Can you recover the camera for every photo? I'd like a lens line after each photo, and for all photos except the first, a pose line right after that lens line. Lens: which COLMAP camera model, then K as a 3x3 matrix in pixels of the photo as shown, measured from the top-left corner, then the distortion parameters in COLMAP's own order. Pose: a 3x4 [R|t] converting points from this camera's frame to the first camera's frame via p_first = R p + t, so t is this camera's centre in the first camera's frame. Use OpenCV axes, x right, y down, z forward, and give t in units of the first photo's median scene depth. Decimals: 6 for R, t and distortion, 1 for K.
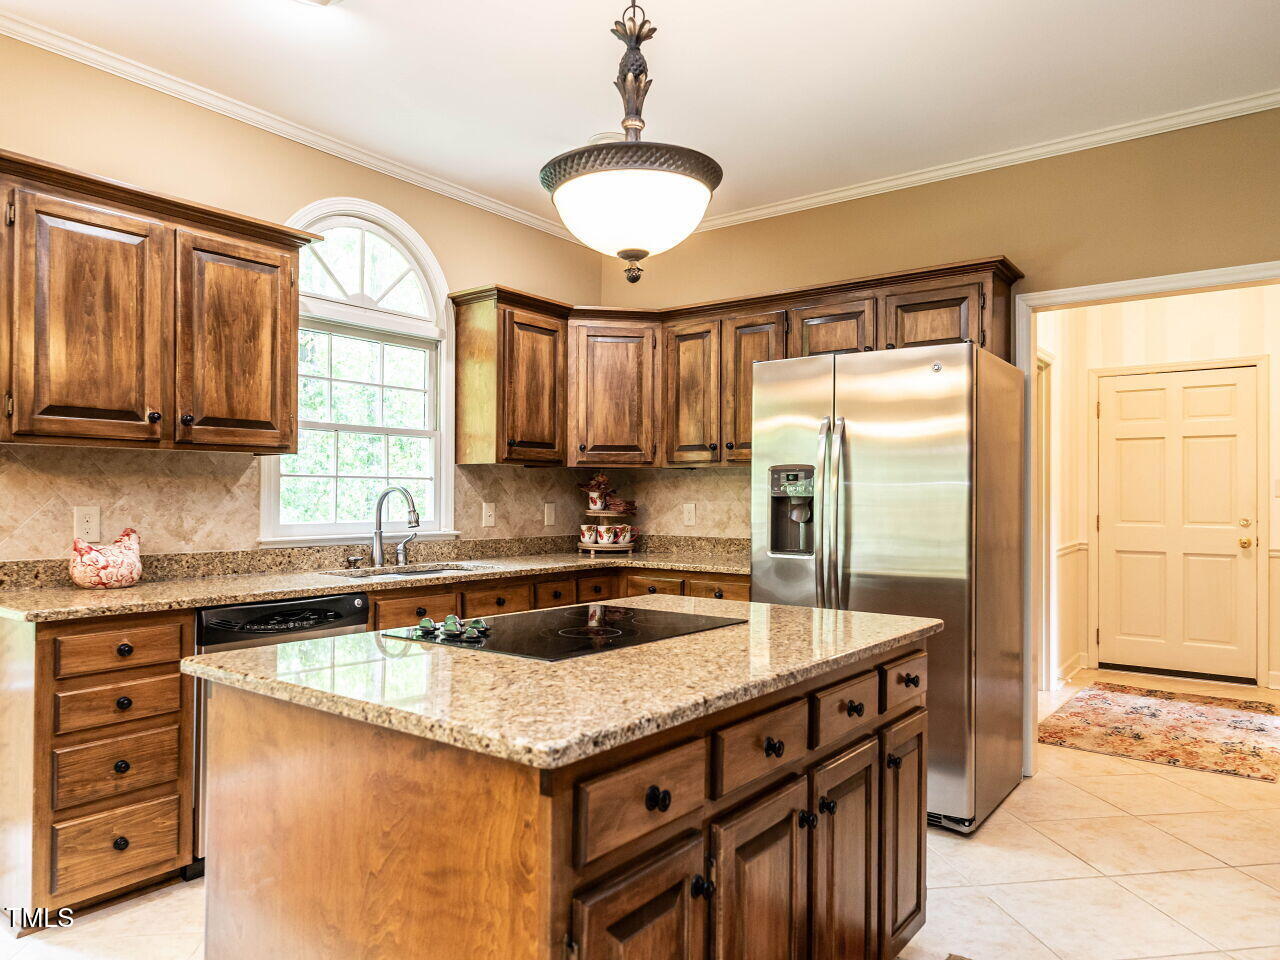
lens RADIAL K [[845.3, 0, 642.2], [0, 845.3, 487.2], [0, 0, 1]] dist [-0.001664, -0.000785]
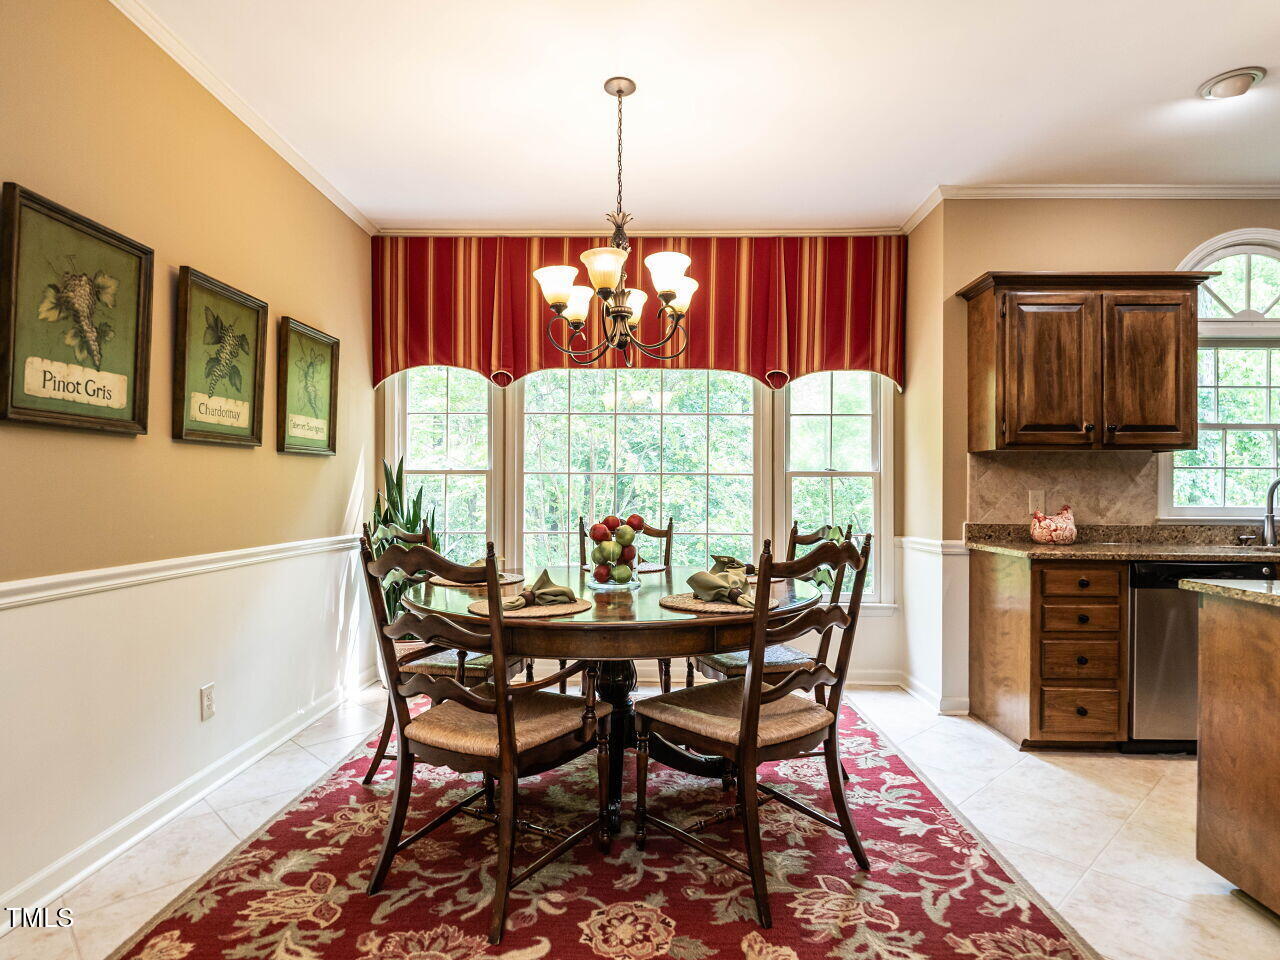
lens RADIAL K [[721.1, 0, 638.3], [0, 721.1, 487.6], [0, 0, 1]] dist [-0.000734, 0.000725]
pose [[0.585935, -0.005330, -0.810340, -0.026746], [0.004722, 0.999984, -0.003163, 0.016821], [0.810344, -0.001973, 0.585951, -0.303655]]
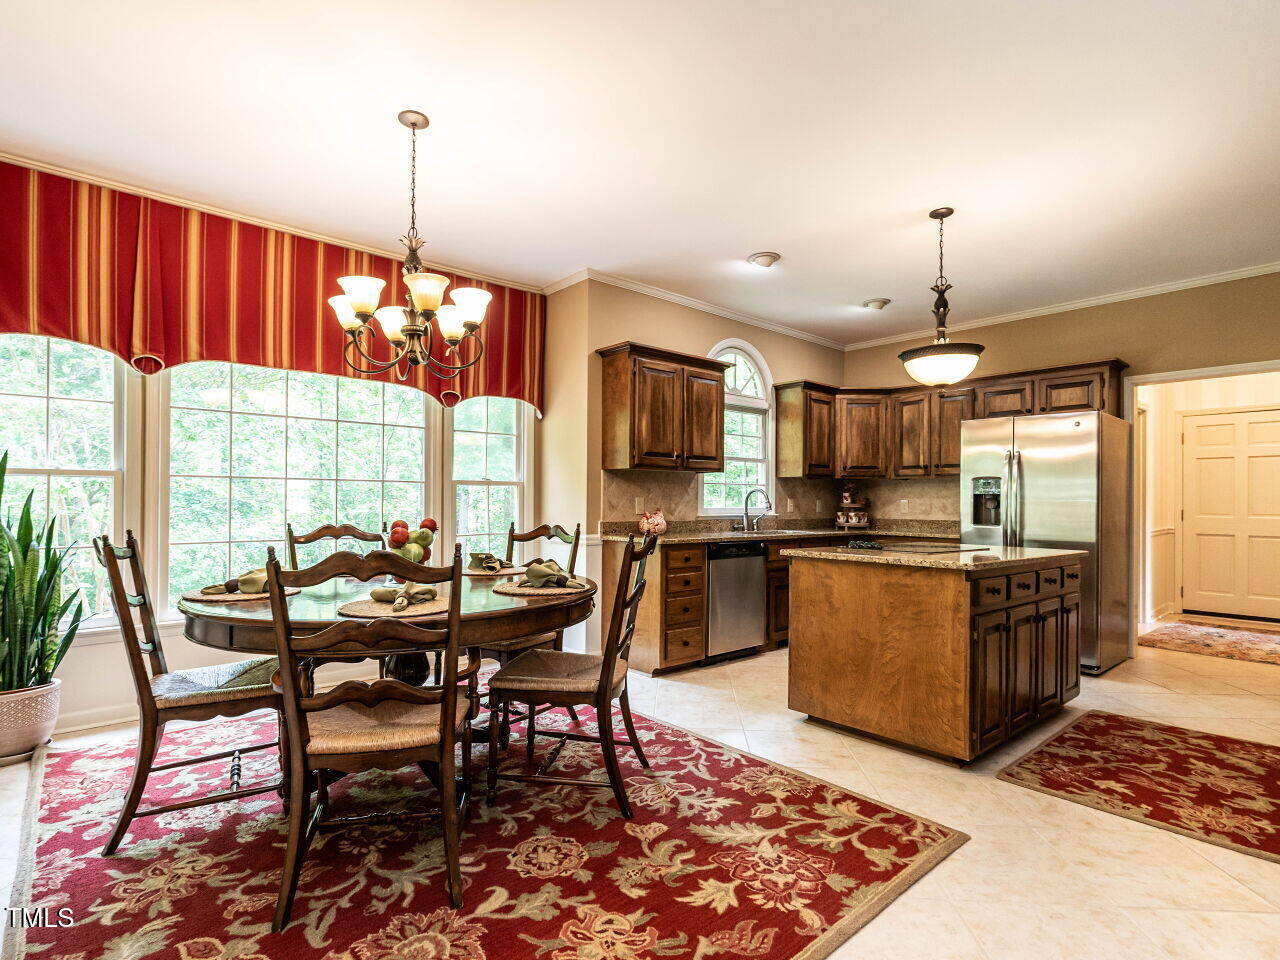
lens RADIAL K [[666.0, 0, 633.6], [0, 666.0, 495.7], [0, 0, 1]] dist [-0.000679, -0.000522]
pose [[0.979133, 0.001829, -0.203213, -0.297307], [-0.001605, 0.999998, 0.001266, 0.014634], [0.203215, -0.000913, 0.979134, -0.607205]]
